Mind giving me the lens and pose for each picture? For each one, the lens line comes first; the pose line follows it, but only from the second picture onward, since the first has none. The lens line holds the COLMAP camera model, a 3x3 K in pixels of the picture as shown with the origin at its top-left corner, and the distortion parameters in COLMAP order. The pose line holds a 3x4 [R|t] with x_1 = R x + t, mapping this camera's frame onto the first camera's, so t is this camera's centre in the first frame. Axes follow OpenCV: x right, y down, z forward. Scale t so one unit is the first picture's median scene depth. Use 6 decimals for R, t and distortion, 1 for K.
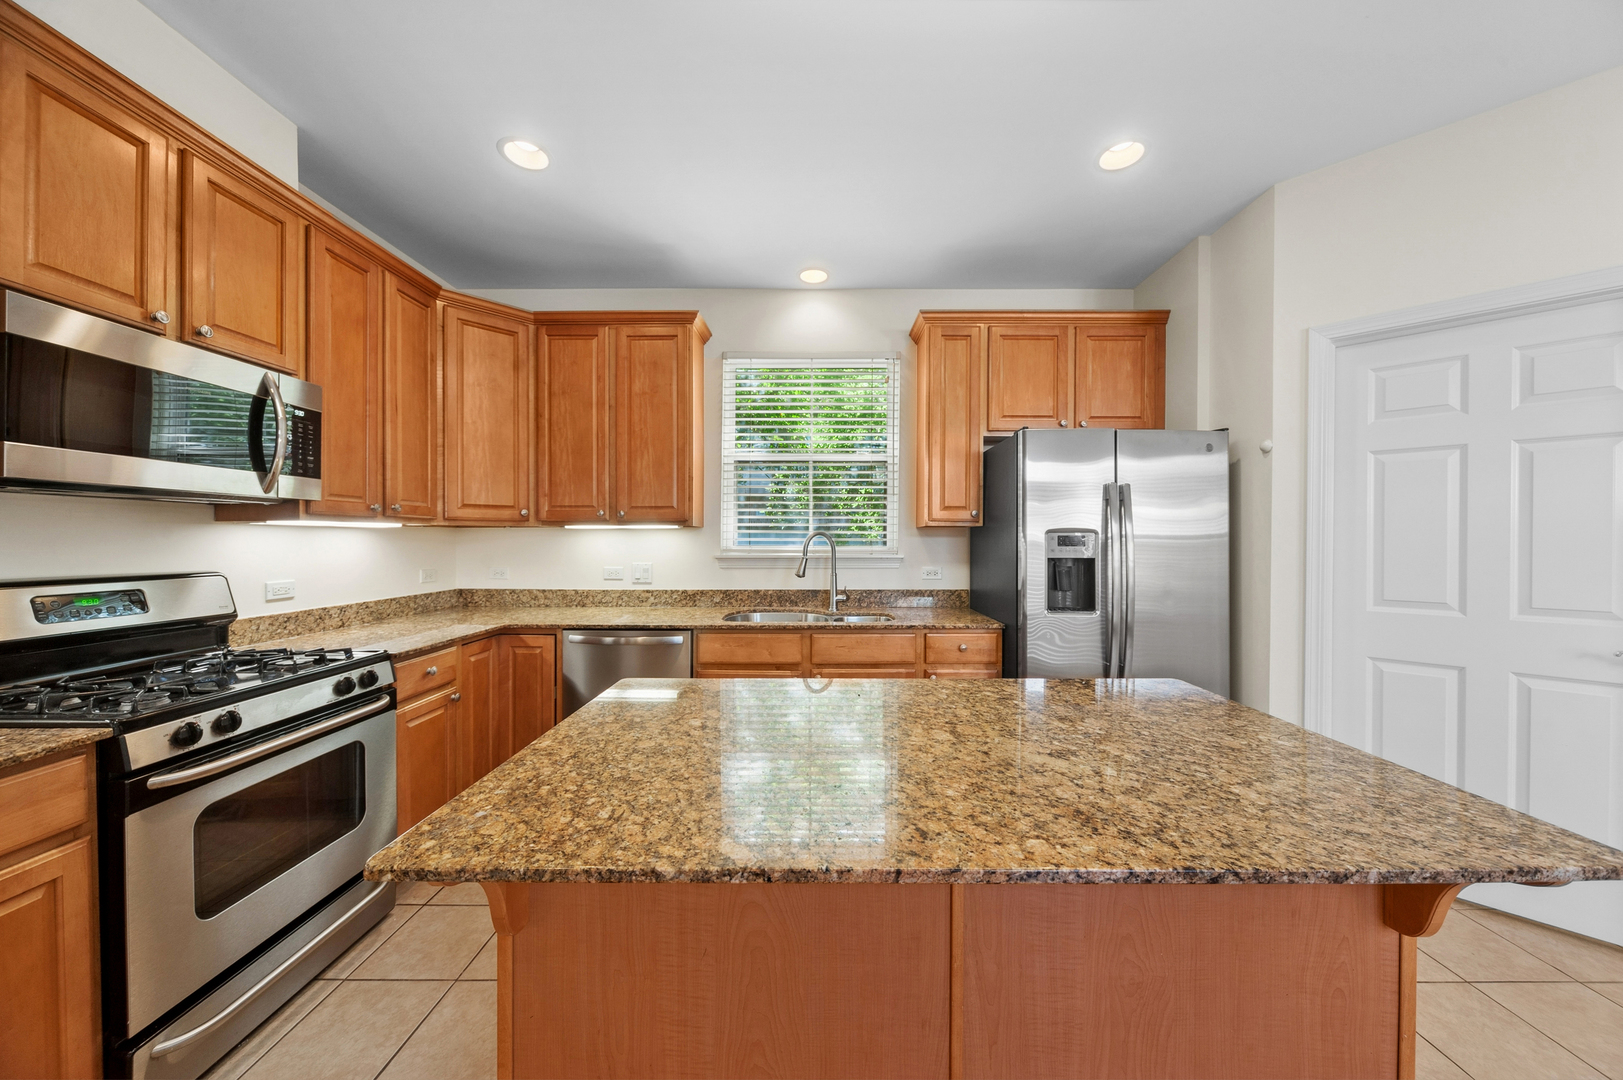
lens RADIAL K [[534.1, 0, 786.1], [0, 534.1, 541.9], [0, 0, 1]] dist [-0.003505, -0.000525]
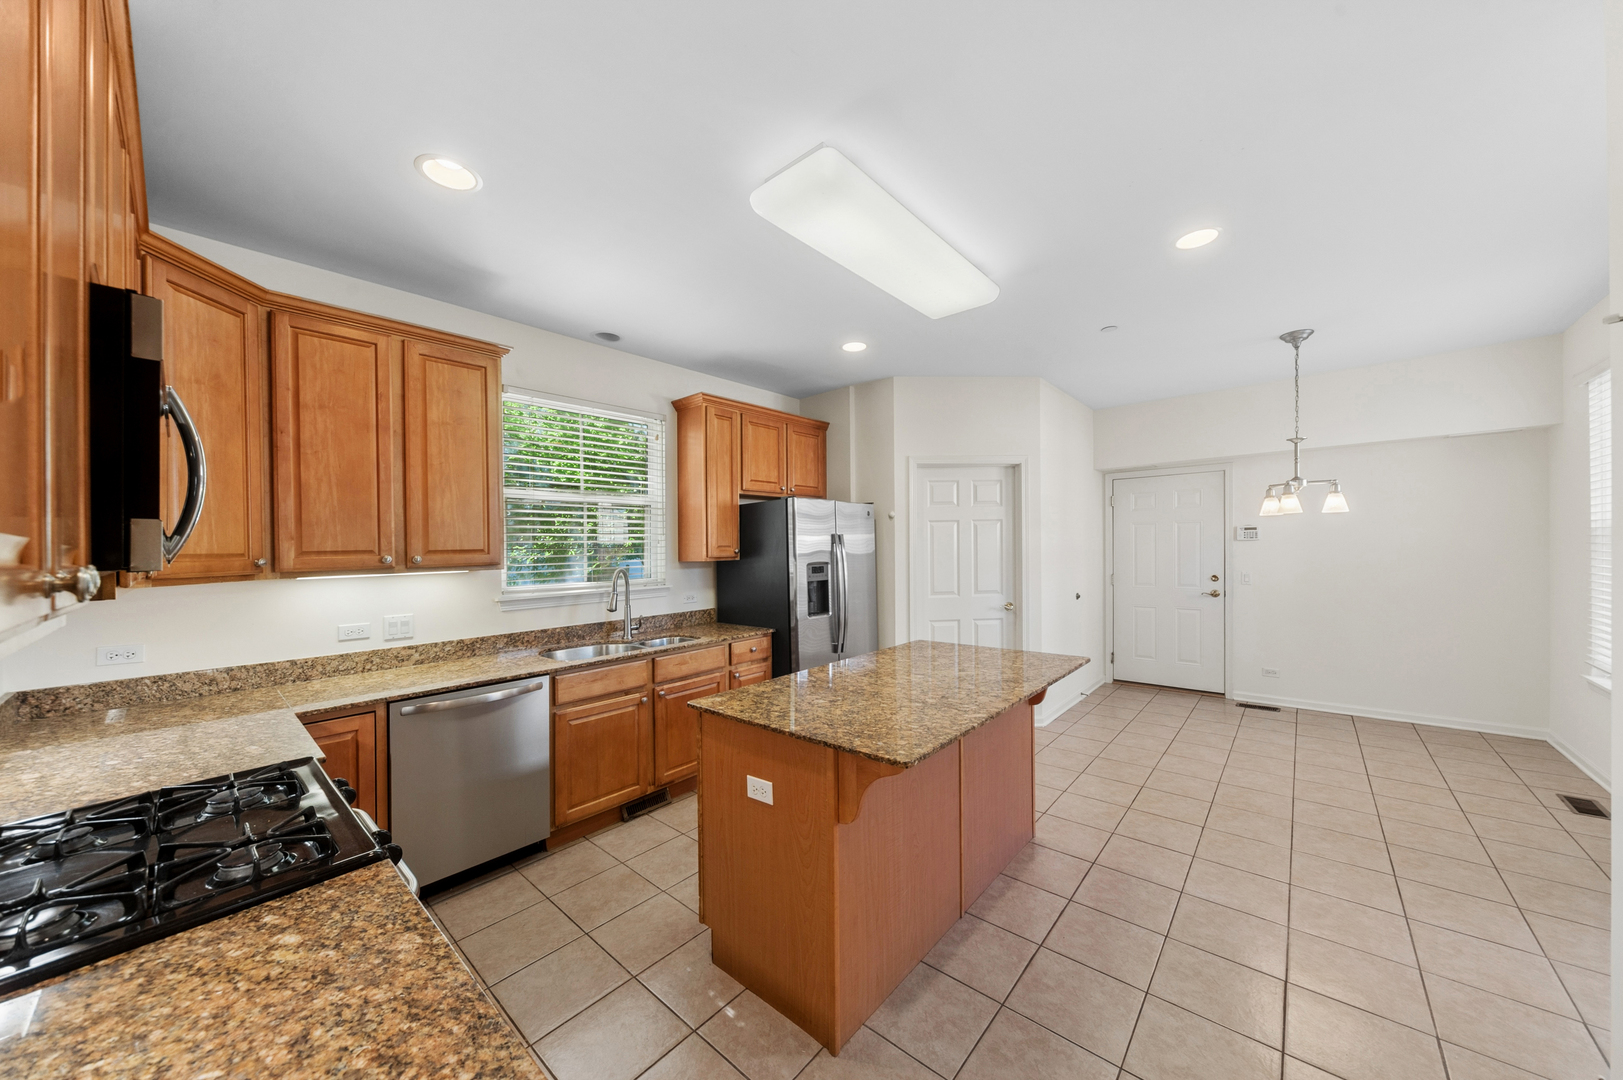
lens RADIAL K [[555.4, 0, 754.6], [0, 555.4, 565.4], [0, 0, 1]] dist [0.002748, -0.000136]
pose [[0.700589, -0.042645, 0.712289, -0.626170], [0.034575, 0.999069, 0.025808, -0.052359], [-0.712727, 0.006547, 0.701411, -0.020137]]
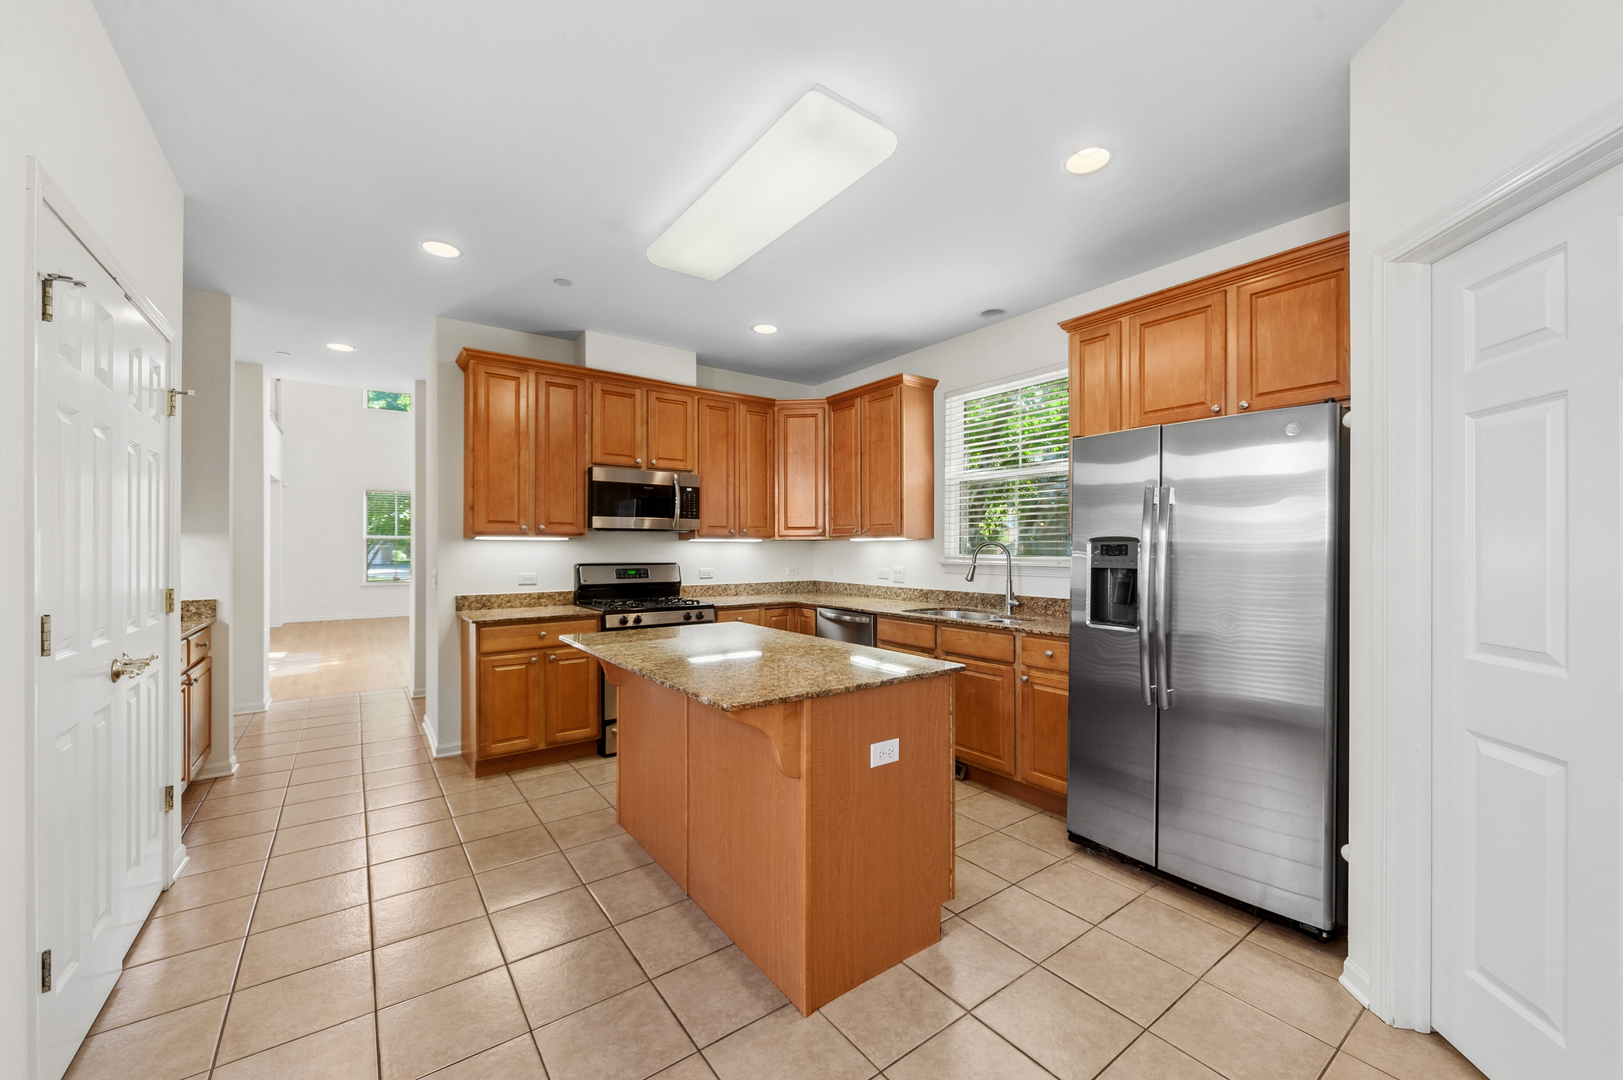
lens RADIAL K [[546.4, 0, 807.8], [0, 546.4, 543.4], [0, 0, 1]] dist [0.000593, 0.000125]
pose [[0.641319, -0.006228, -0.767249, 0.769803], [-0.004357, 0.999921, -0.011759, 0.000013], [0.767262, 0.010884, 0.641242, -0.031771]]
